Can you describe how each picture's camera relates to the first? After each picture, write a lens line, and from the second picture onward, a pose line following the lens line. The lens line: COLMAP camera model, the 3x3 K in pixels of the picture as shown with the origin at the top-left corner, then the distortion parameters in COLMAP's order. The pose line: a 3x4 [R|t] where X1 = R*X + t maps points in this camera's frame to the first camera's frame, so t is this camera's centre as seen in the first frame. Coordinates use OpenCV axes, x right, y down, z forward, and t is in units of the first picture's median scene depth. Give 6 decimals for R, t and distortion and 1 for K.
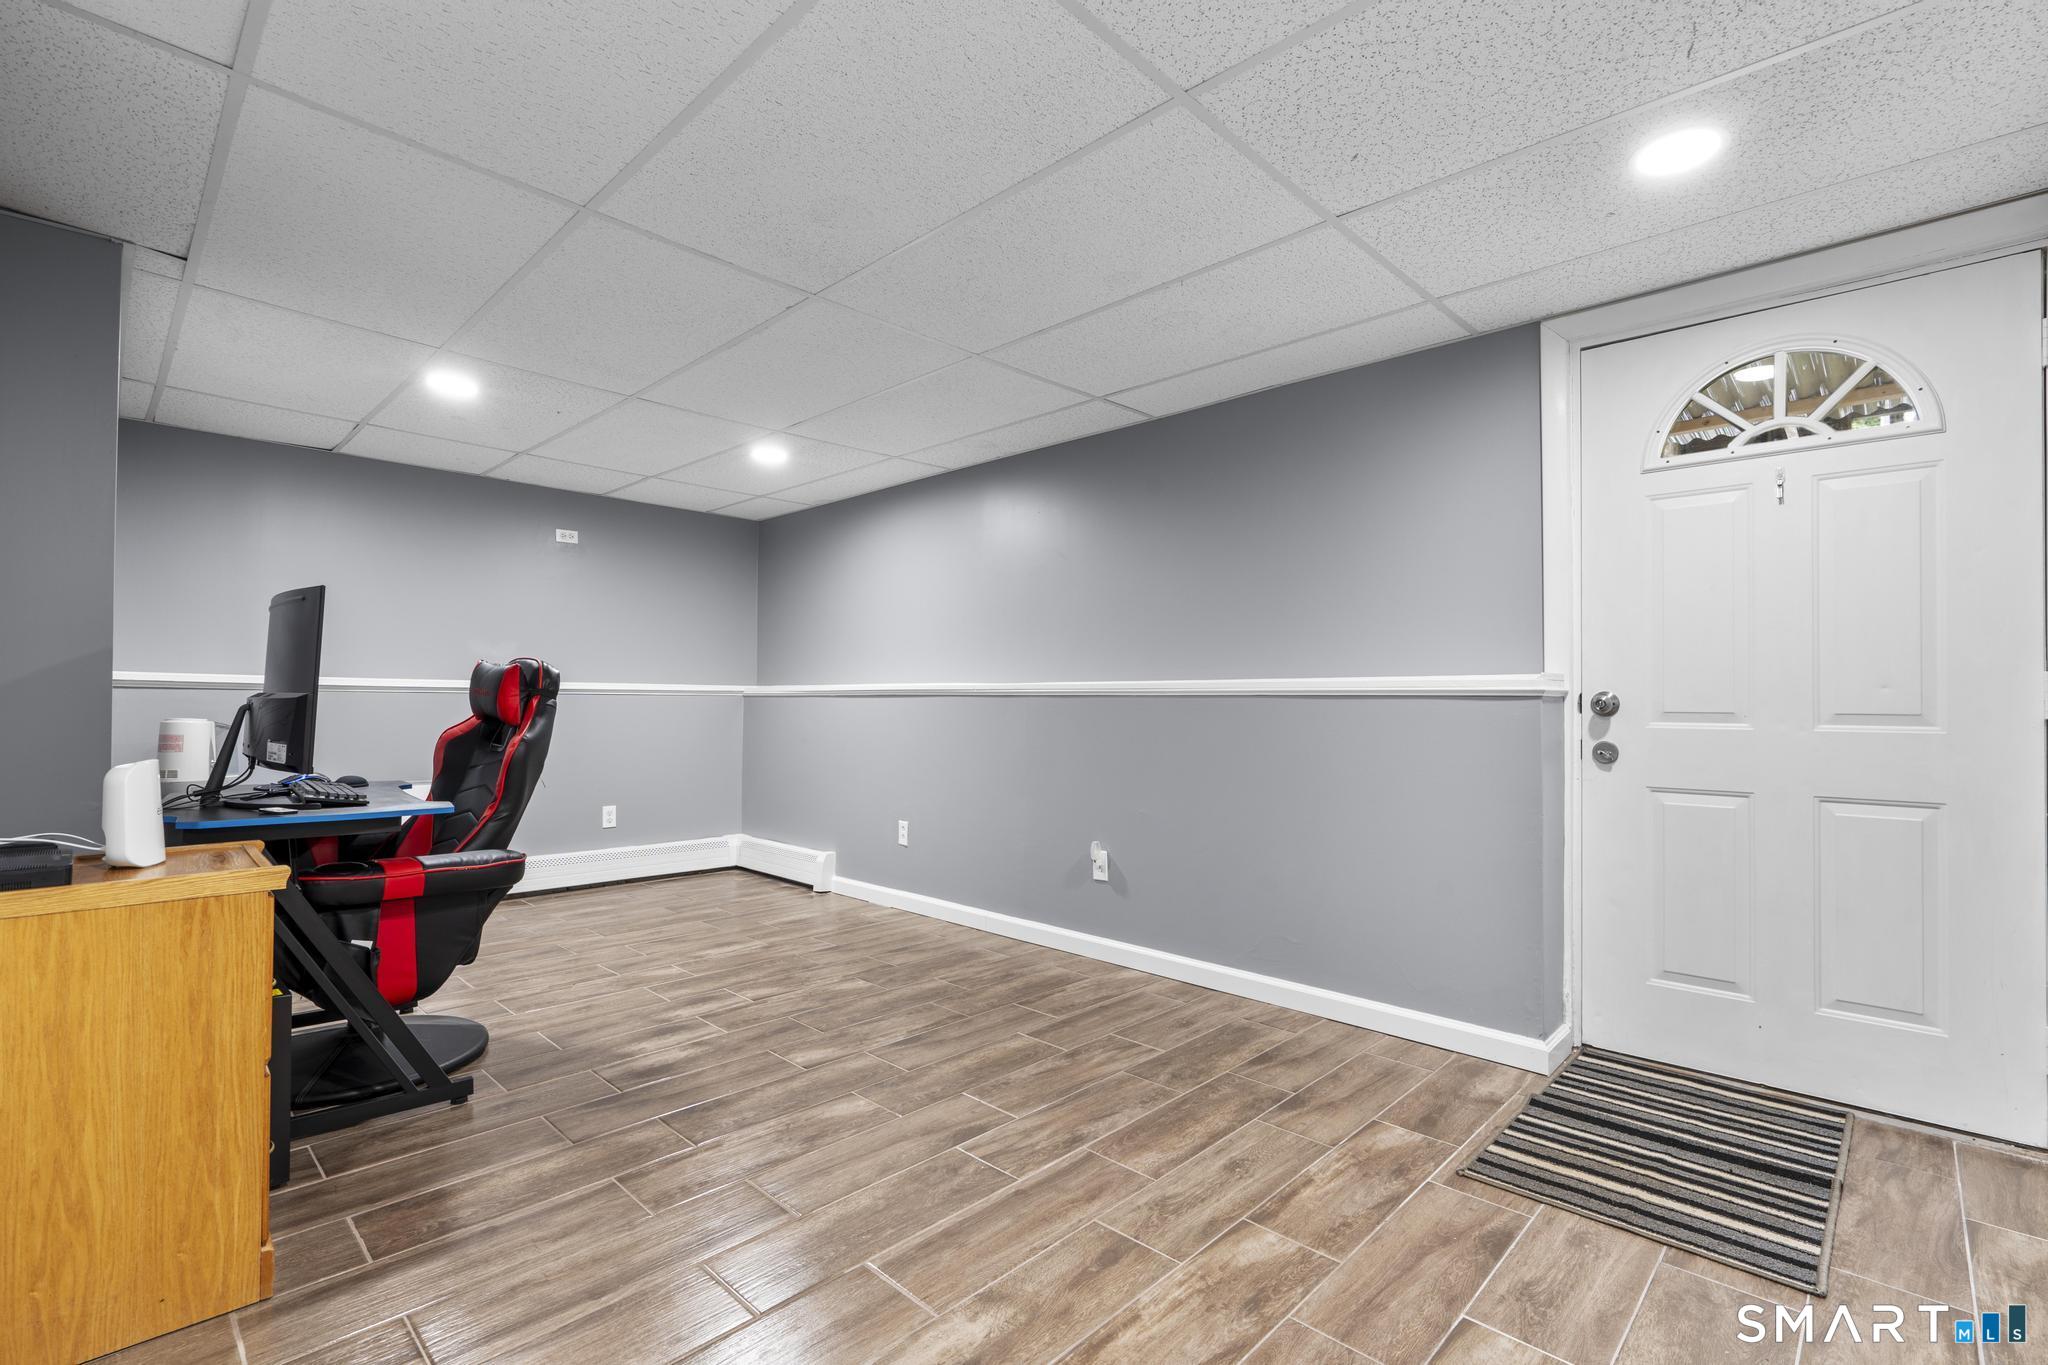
lens RADIAL K [[919.7, 0, 1029.0], [0, 919.7, 688.7], [0, 0, 1]] dist [-0.008075, 0.003861]
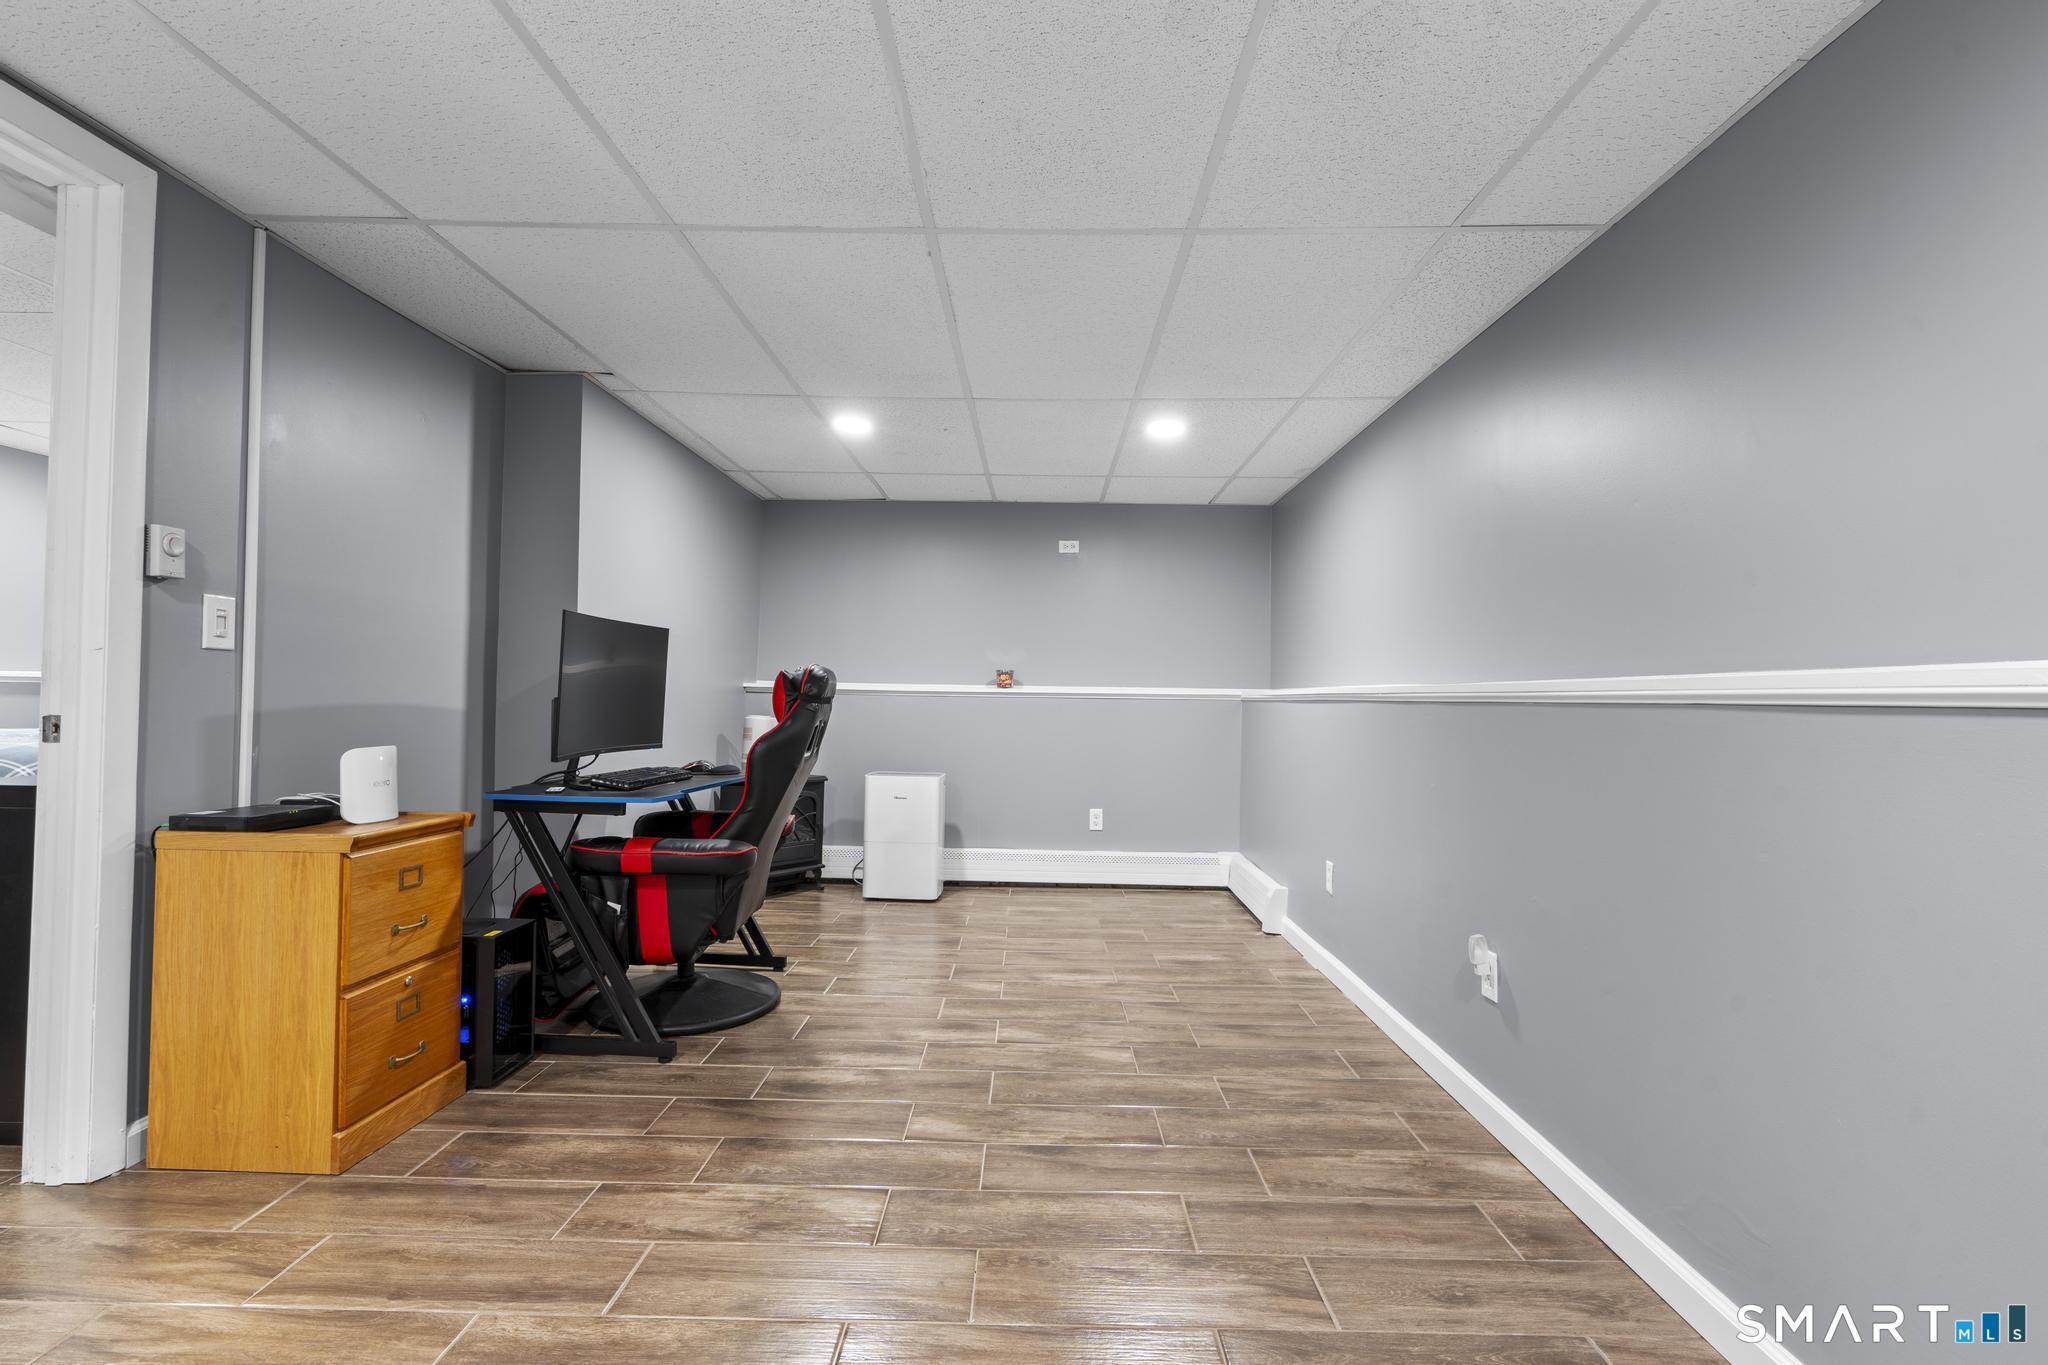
lens RADIAL K [[919.7, 0, 1027.3], [0, 919.7, 687.6], [0, 0, 1]] dist [-0.008075, 0.003861]
pose [[0.687525, -0.005777, -0.726138, 0.402168], [0.001884, 0.999979, -0.006173, 0.000521], [0.726158, 0.002876, 0.687521, 0.439539]]
